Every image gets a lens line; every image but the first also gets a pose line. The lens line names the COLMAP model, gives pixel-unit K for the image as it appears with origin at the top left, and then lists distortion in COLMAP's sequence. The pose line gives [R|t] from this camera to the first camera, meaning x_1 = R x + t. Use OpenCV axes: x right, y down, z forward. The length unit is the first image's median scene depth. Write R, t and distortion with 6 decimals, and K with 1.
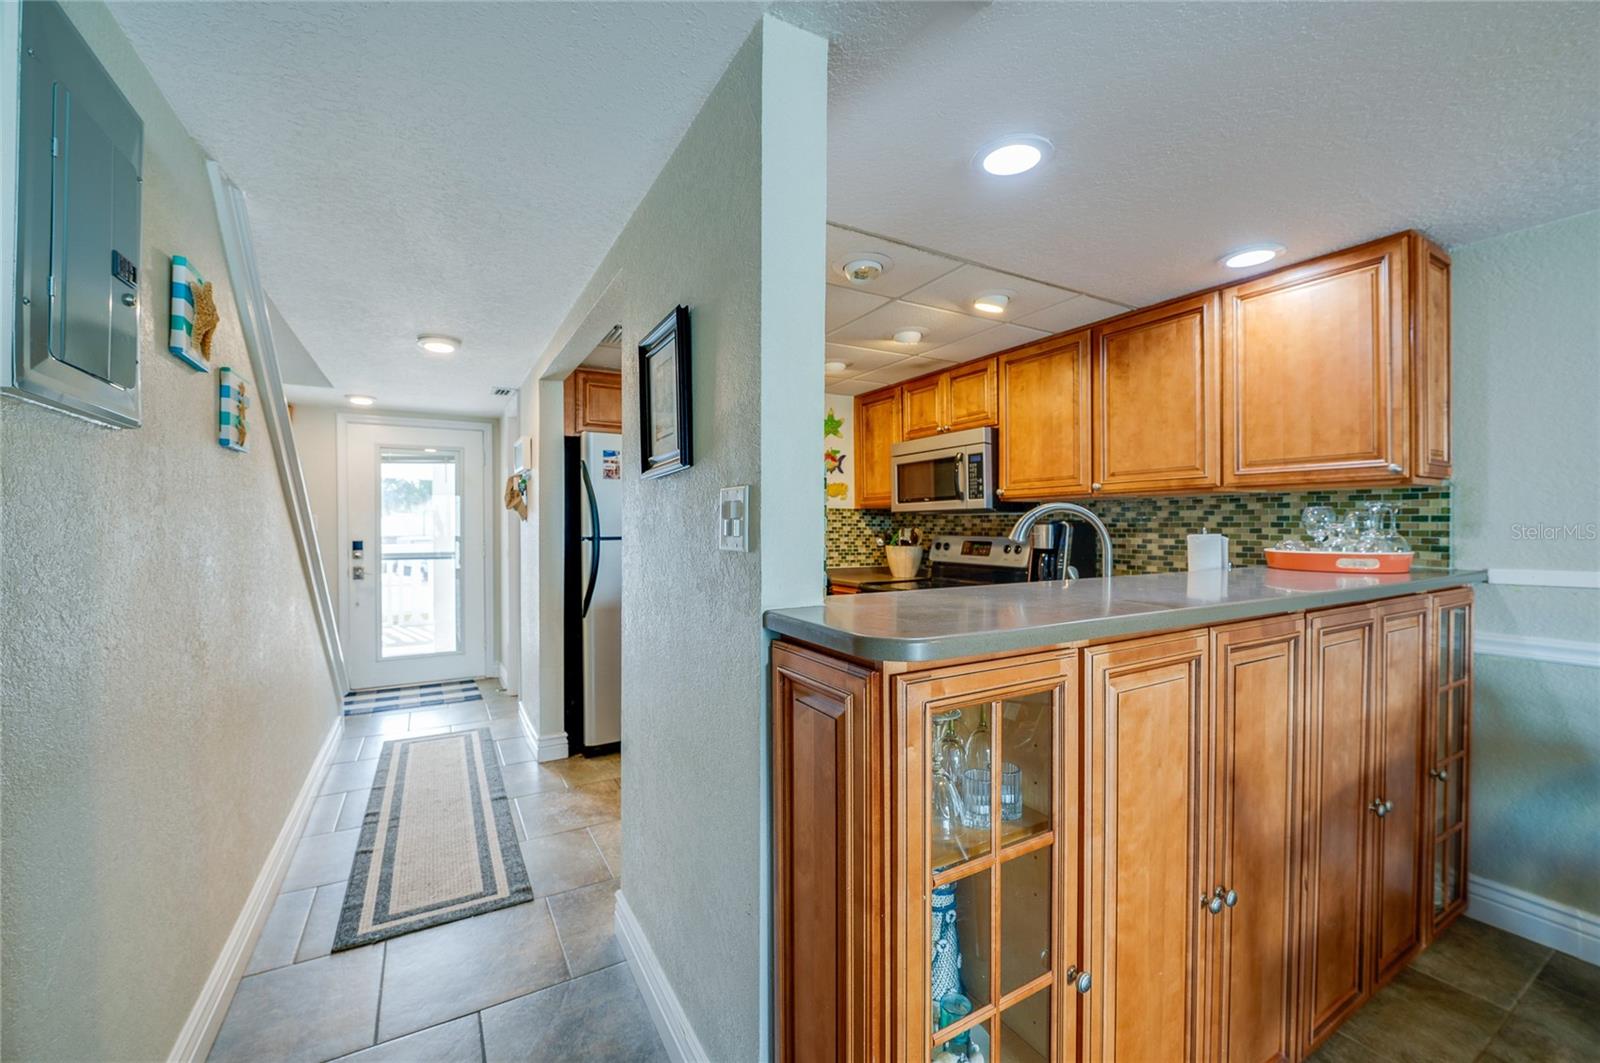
lens RADIAL K [[642.2, 0, 805.1], [0, 642.2, 529.8], [0, 0, 1]] dist [-0.013434, -0.000141]
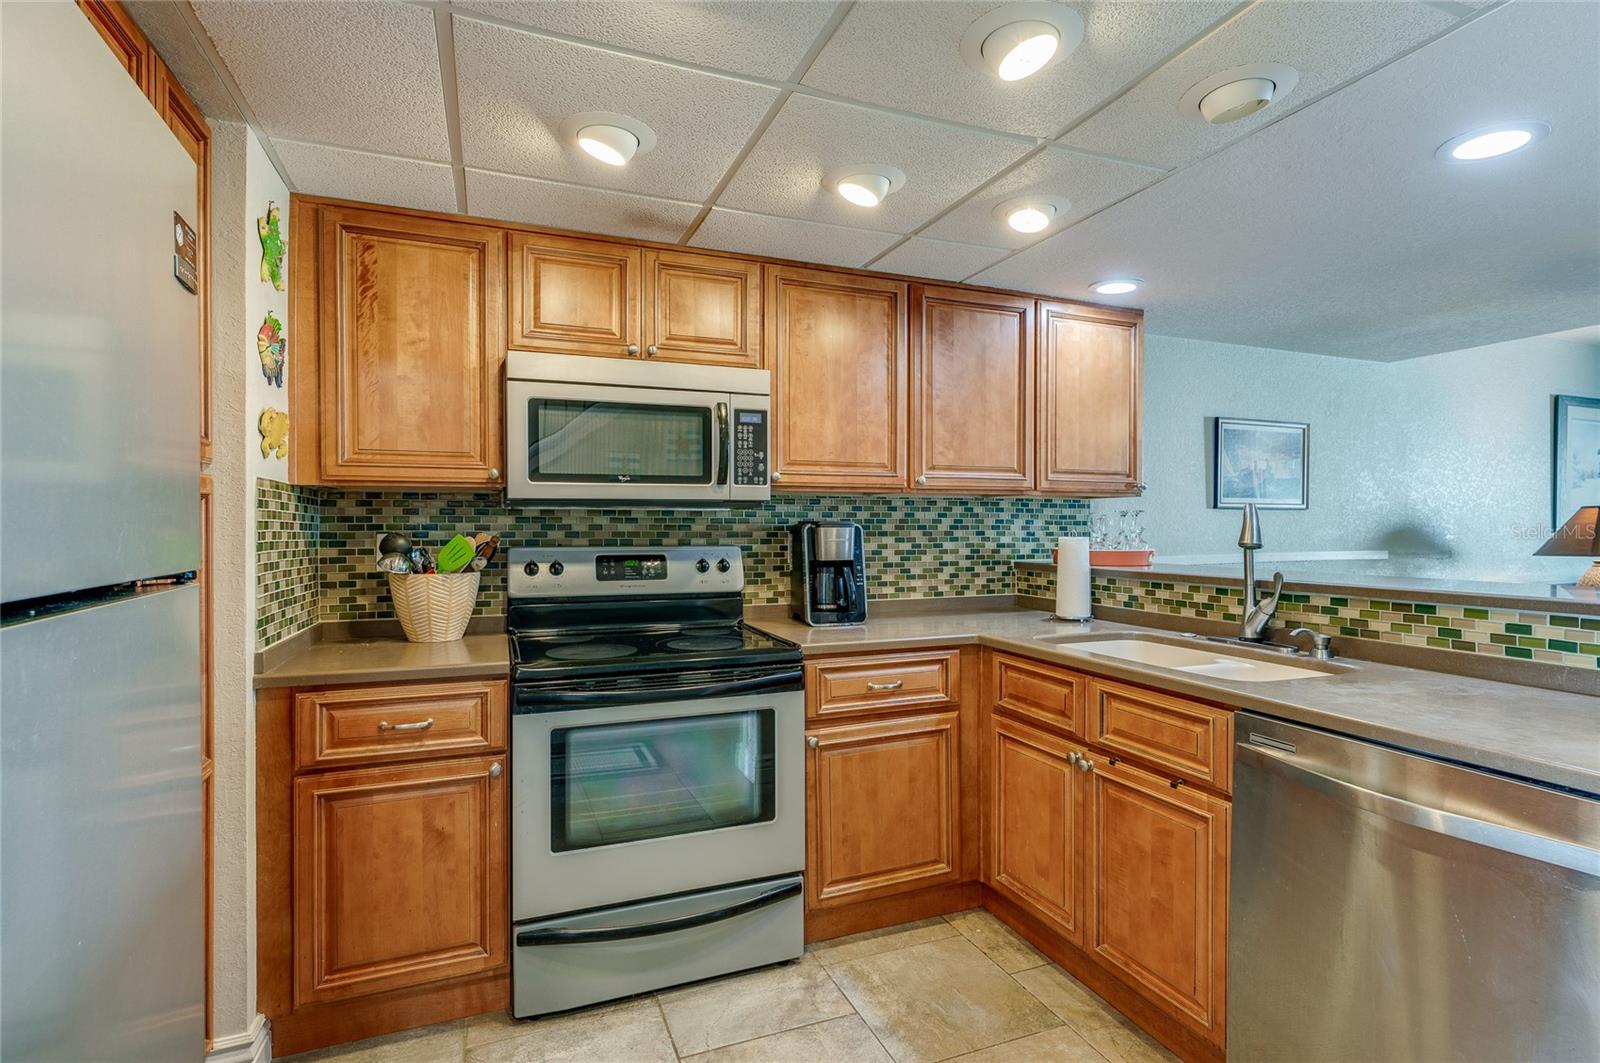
lens RADIAL K [[766.7, 0, 775.0], [0, 766.7, 529.0], [0, 0, 1]] dist [0.003408, 0.000204]
pose [[0.156433, -0.000529, 0.987688, -0.471960], [0.005800, 0.999983, -0.000383, -0.005591], [-0.987671, 0.005789, 0.156434, 0.907629]]
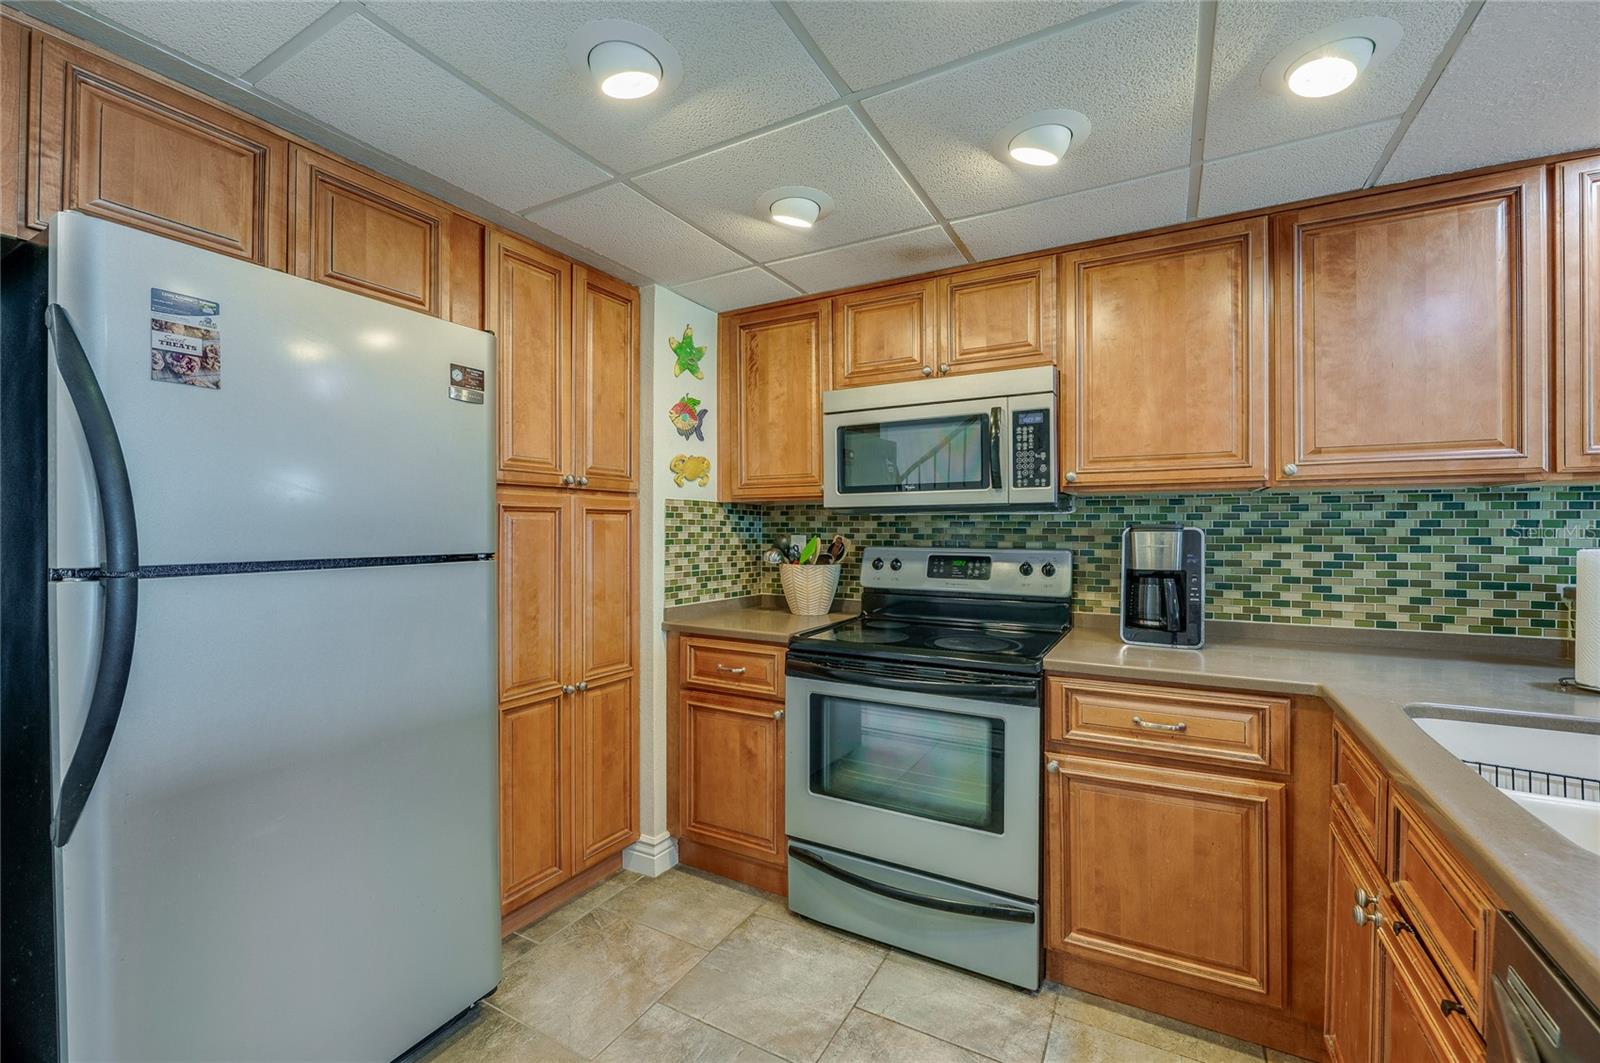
lens RADIAL K [[642.0, 0, 816.6], [0, 642.0, 530.4], [0, 0, 1]] dist [-0.013753, 0.000266]
pose [[0.851234, 0.002277, 0.524781, -0.222473], [-0.000066, 0.999991, -0.004232, -0.005686], [-0.524786, 0.003568, 0.851227, 0.632155]]
